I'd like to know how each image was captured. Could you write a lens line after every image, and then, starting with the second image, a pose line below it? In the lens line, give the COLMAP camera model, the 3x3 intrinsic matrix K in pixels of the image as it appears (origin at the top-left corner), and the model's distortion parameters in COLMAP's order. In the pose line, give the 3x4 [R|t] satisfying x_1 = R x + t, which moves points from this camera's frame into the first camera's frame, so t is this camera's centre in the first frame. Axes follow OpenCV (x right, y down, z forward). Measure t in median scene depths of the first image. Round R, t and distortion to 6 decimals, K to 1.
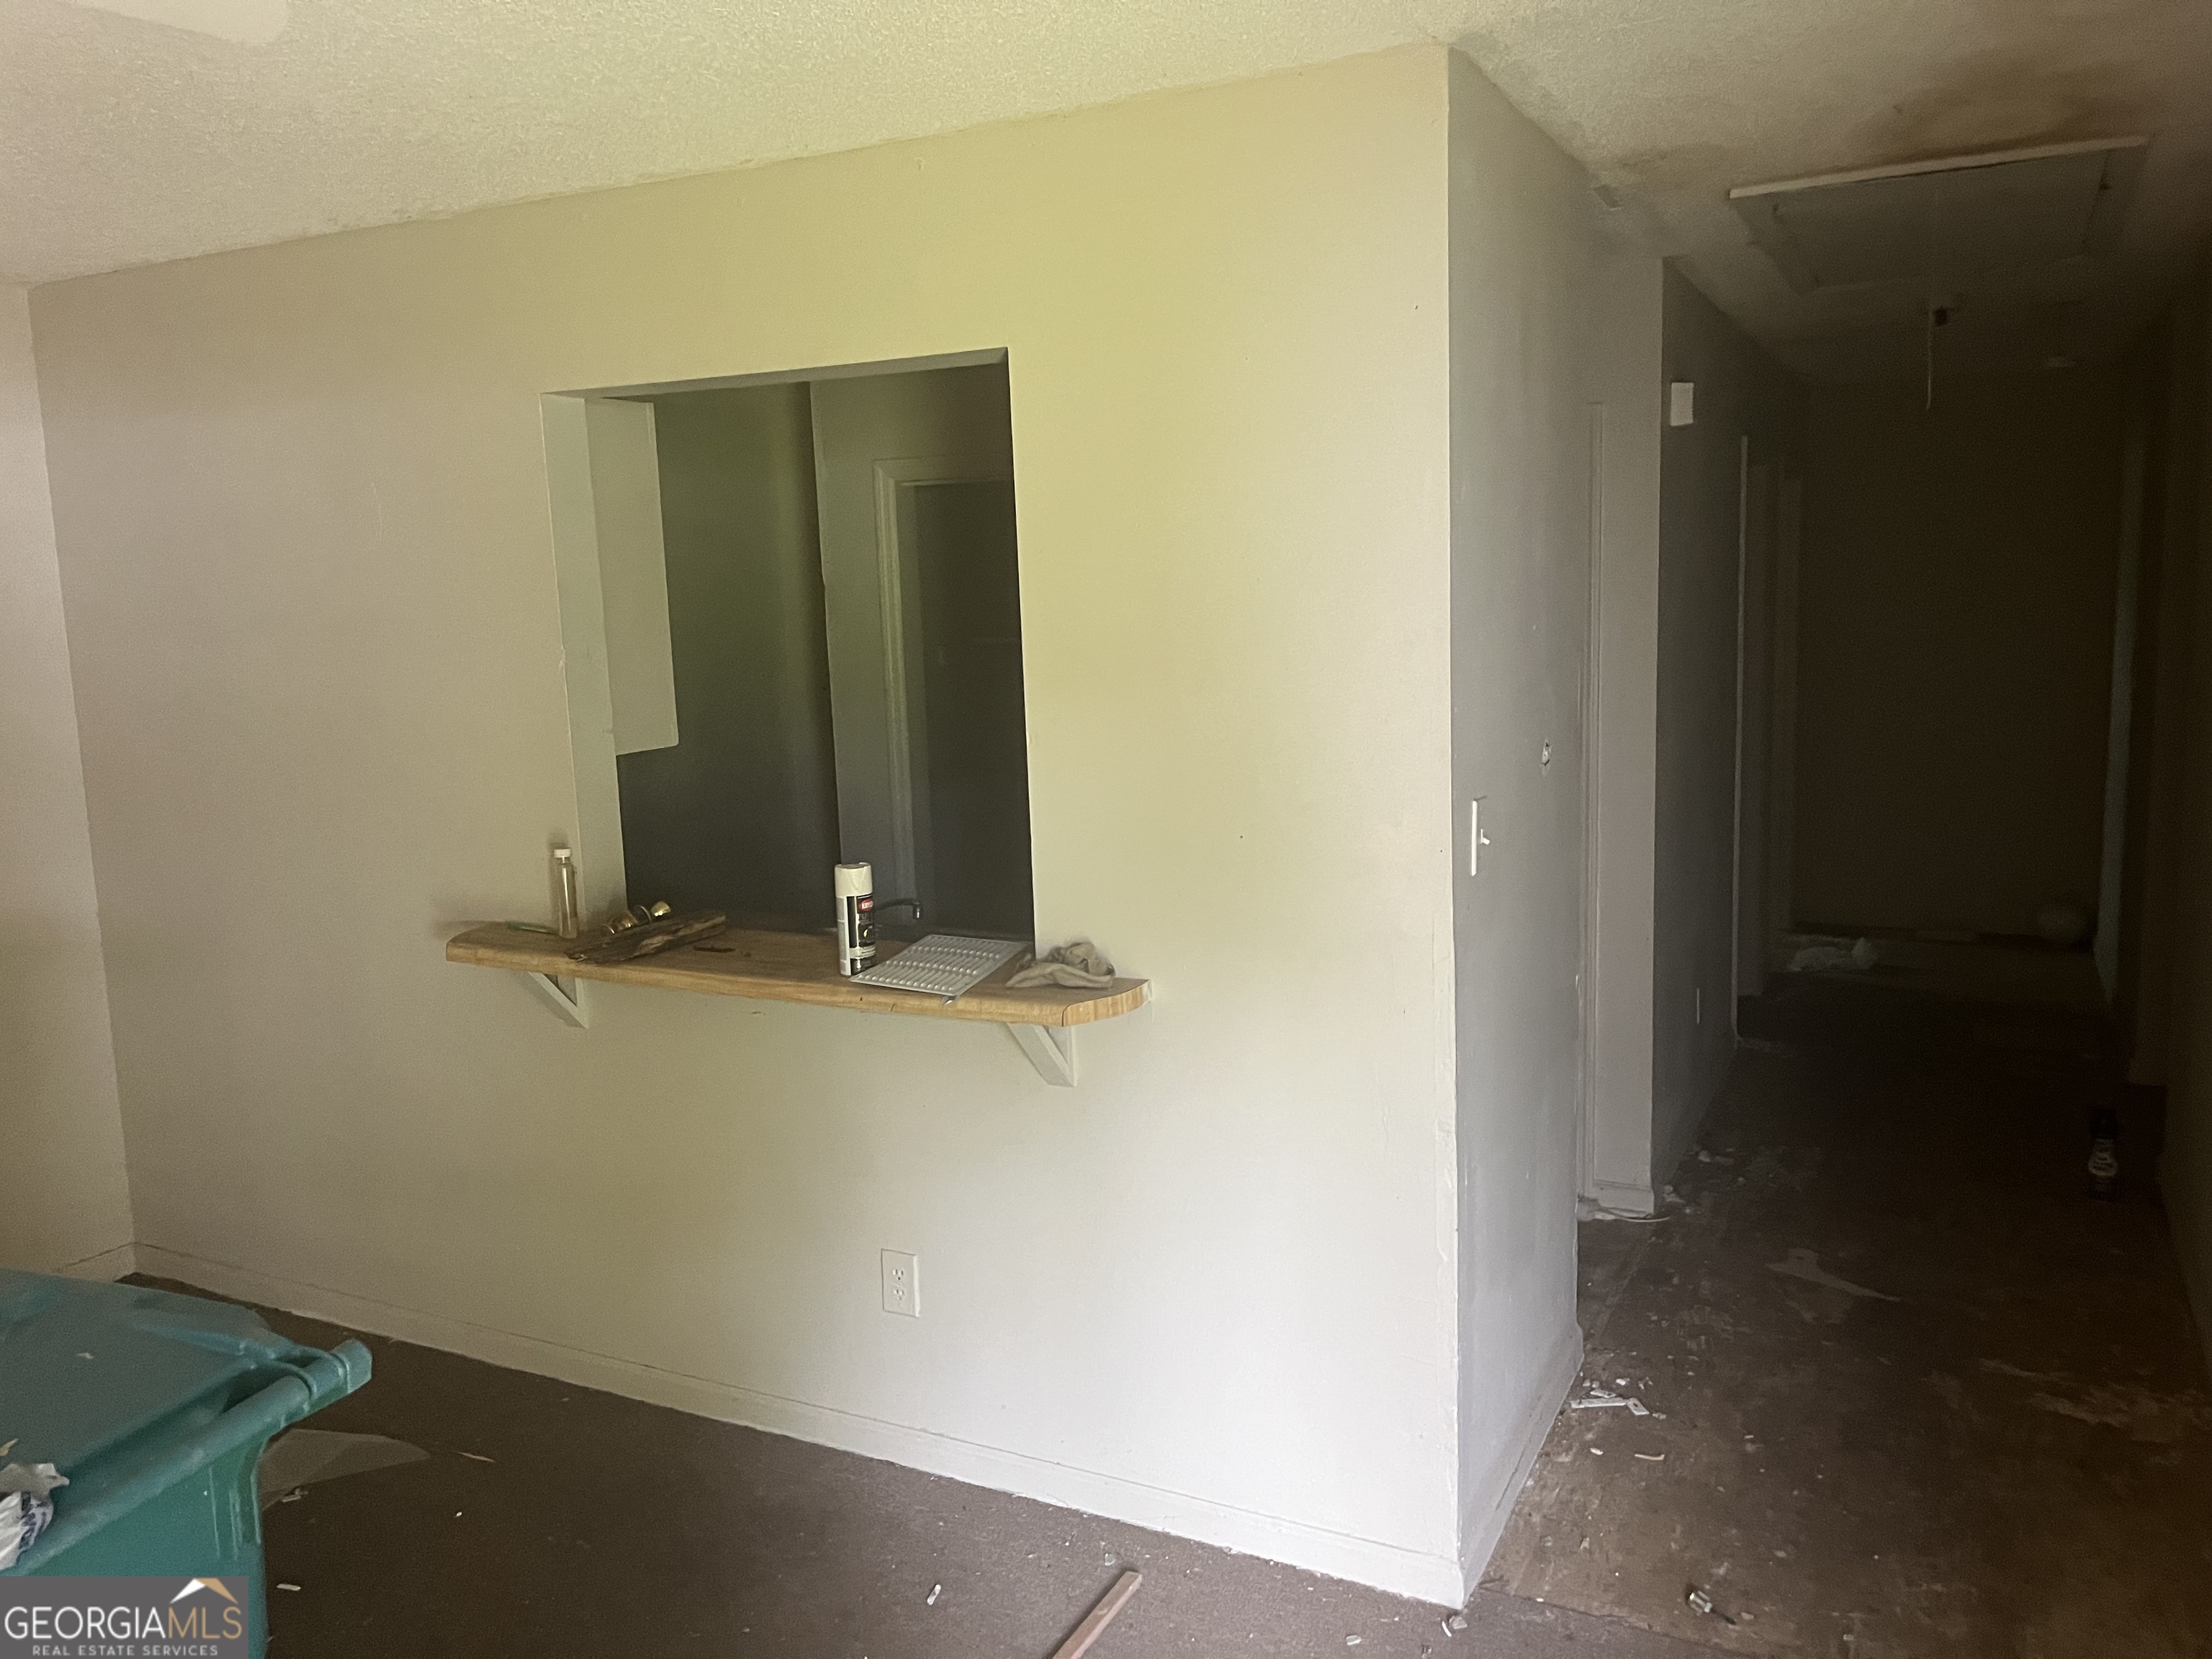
lens RADIAL K [[1668.6, 0, 1106.0], [0, 1668.6, 829.5], [0, 0, 1]] dist [0.019736, -0.003240]
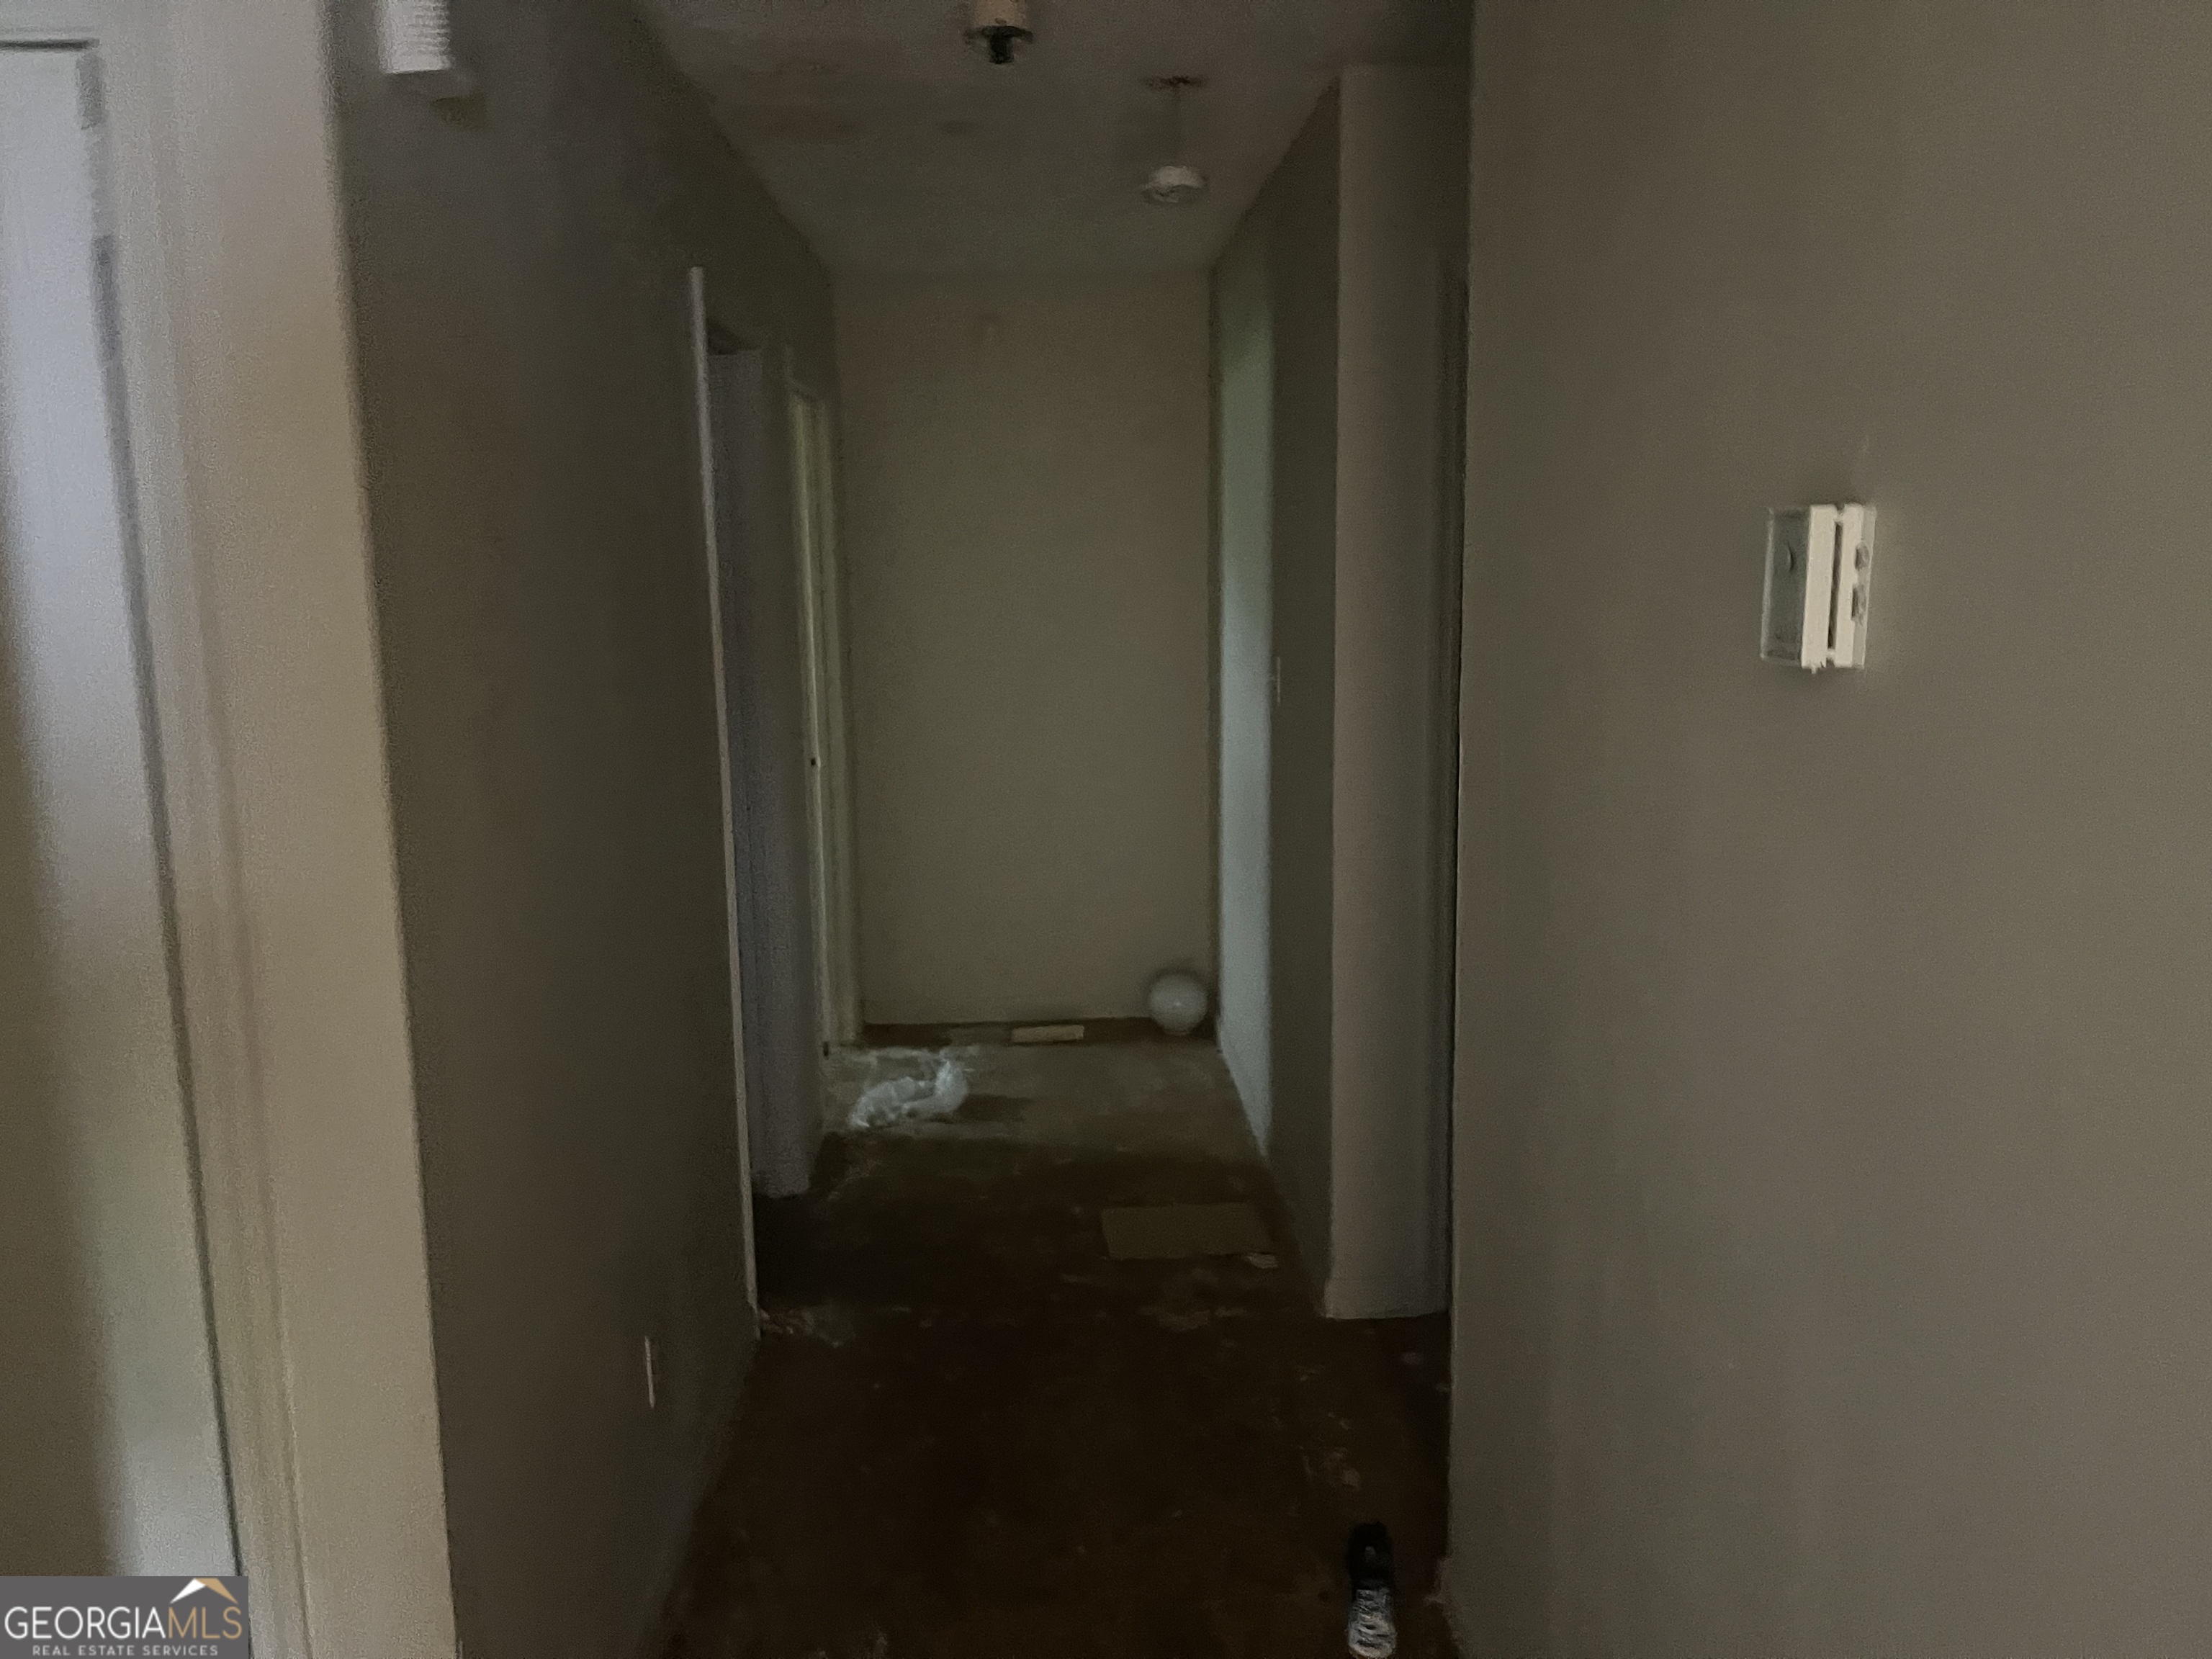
lens RADIAL K [[1668.6, 0, 1106.0], [0, 1668.6, 829.5], [0, 0, 1]] dist [0.019736, -0.003240]
pose [[0.867619, -0.058353, 0.493793, 0.157841], [0.055847, 0.998242, 0.019839, -0.039155], [-0.494083, 0.010365, 0.869353, 0.333157]]
